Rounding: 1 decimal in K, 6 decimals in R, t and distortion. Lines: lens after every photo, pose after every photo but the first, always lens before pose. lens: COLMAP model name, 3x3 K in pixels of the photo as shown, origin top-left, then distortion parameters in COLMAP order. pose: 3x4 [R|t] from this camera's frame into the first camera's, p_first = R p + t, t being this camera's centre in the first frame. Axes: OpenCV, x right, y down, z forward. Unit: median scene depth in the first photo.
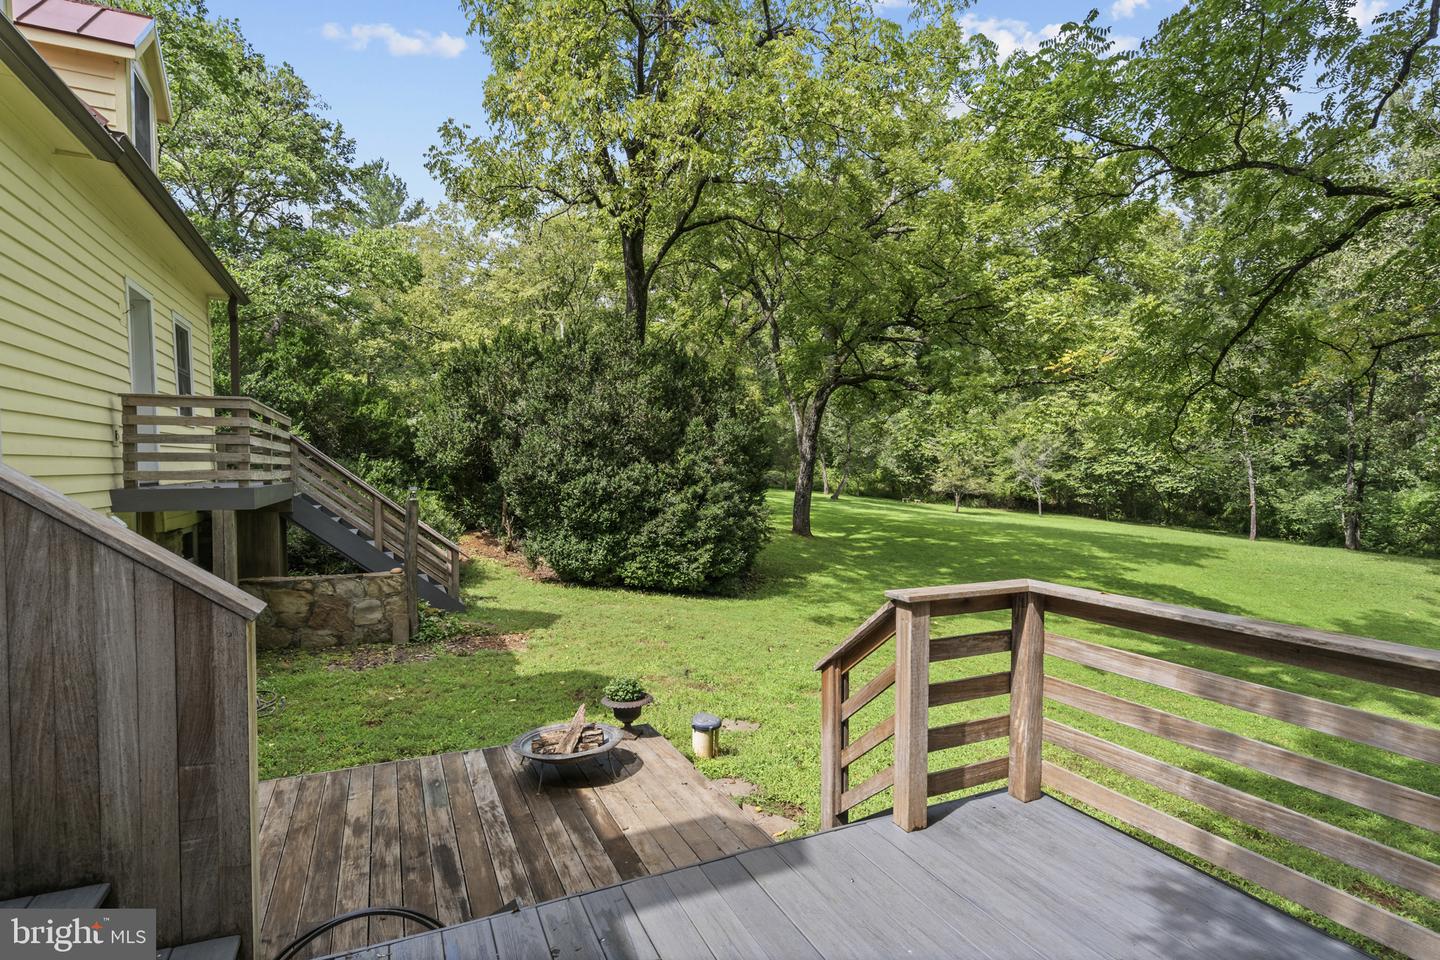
lens RADIAL K [[722.1, 0, 720.6], [0, 722.1, 481.3], [0, 0, 1]] dist [0.013749, 0.000244]
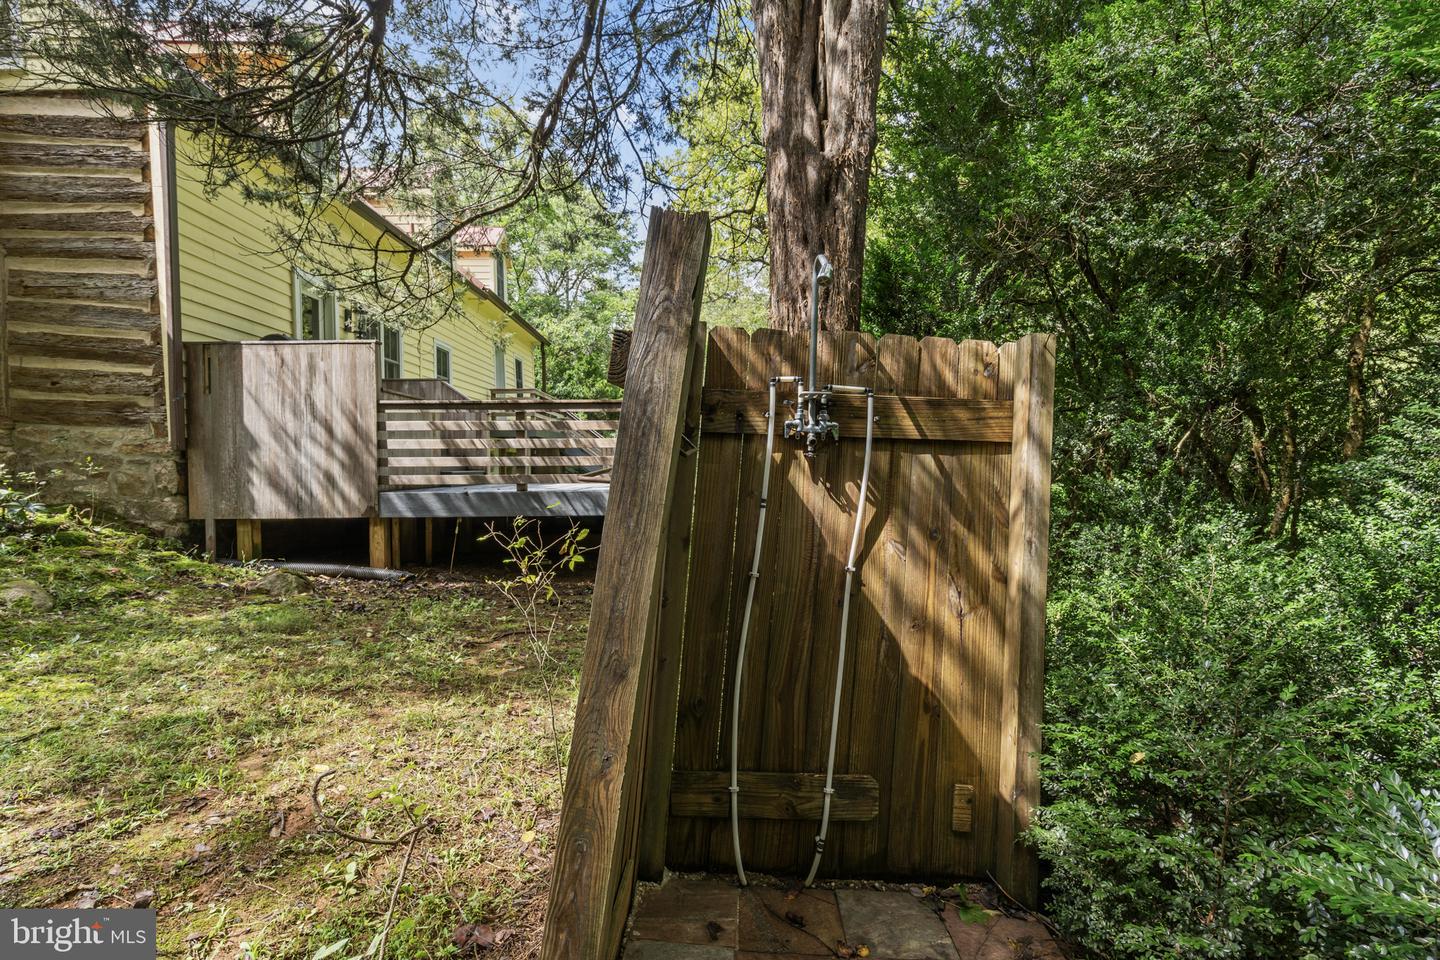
lens RADIAL K [[698.2, 0, 718.6], [0, 698.2, 475.5], [0, 0, 1]] dist [0.002278, -0.000265]
pose [[0.917665, 0.001173, -0.397353, 0.677054], [-0.003888, 0.999974, -0.006028, 0.152504], [0.397336, 0.007077, 0.917646, -0.718836]]
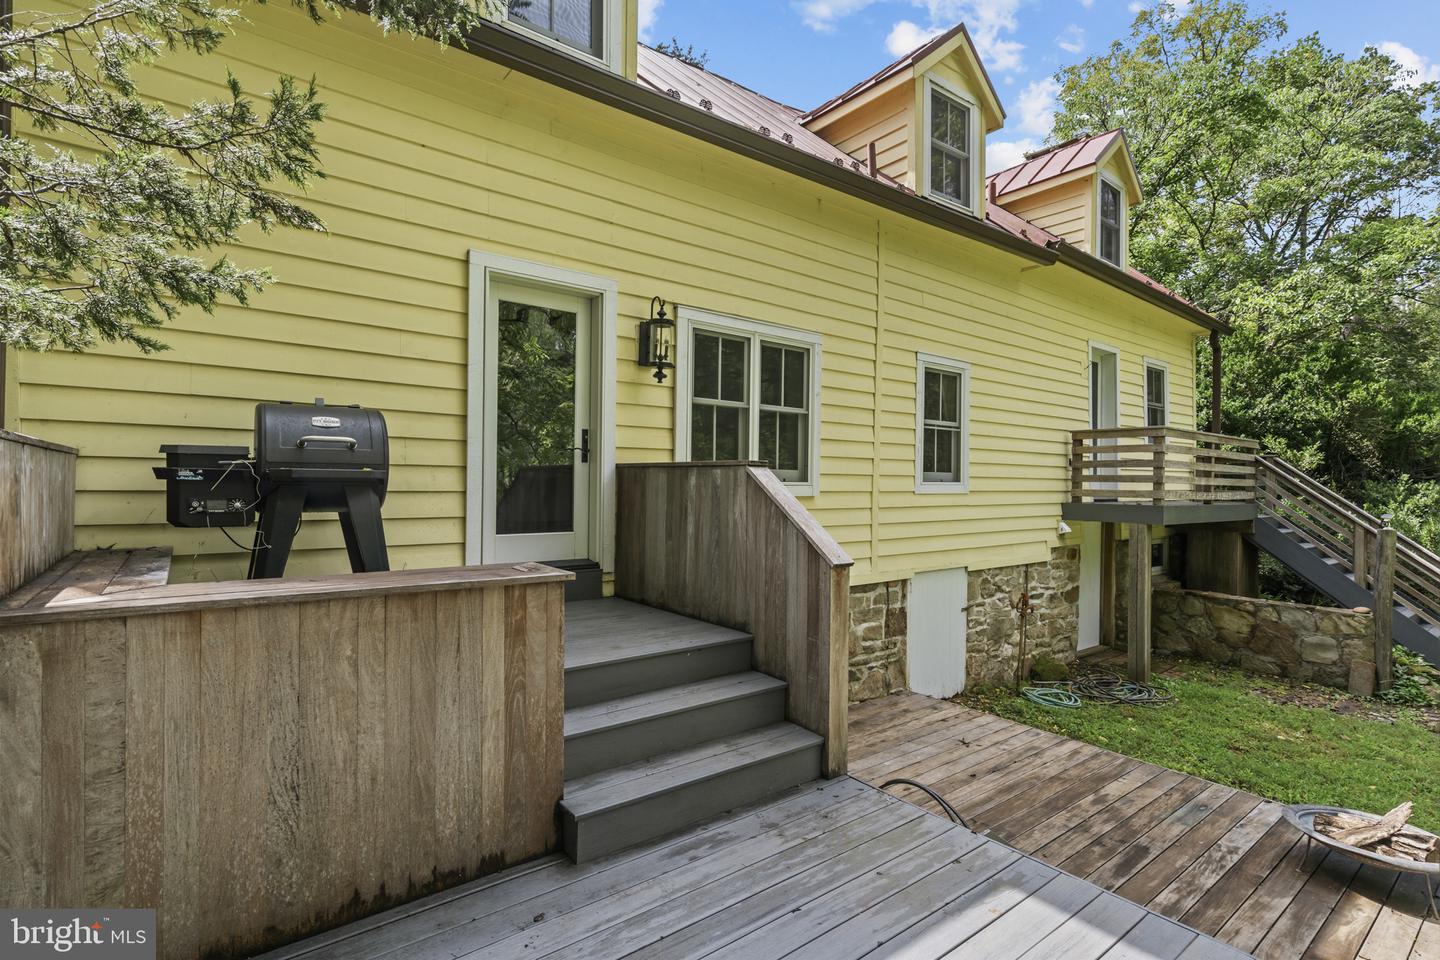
lens RADIAL K [[698.2, 0, 720.0], [0, 698.2, 483.3], [0, 0, 1]] dist [0.002278, -0.000265]
pose [[0.228324, 0.003865, -0.973578, 0.222536], [-0.031715, 0.999491, -0.003470, -0.000110], [0.973069, 0.031670, 0.228330, 0.075217]]
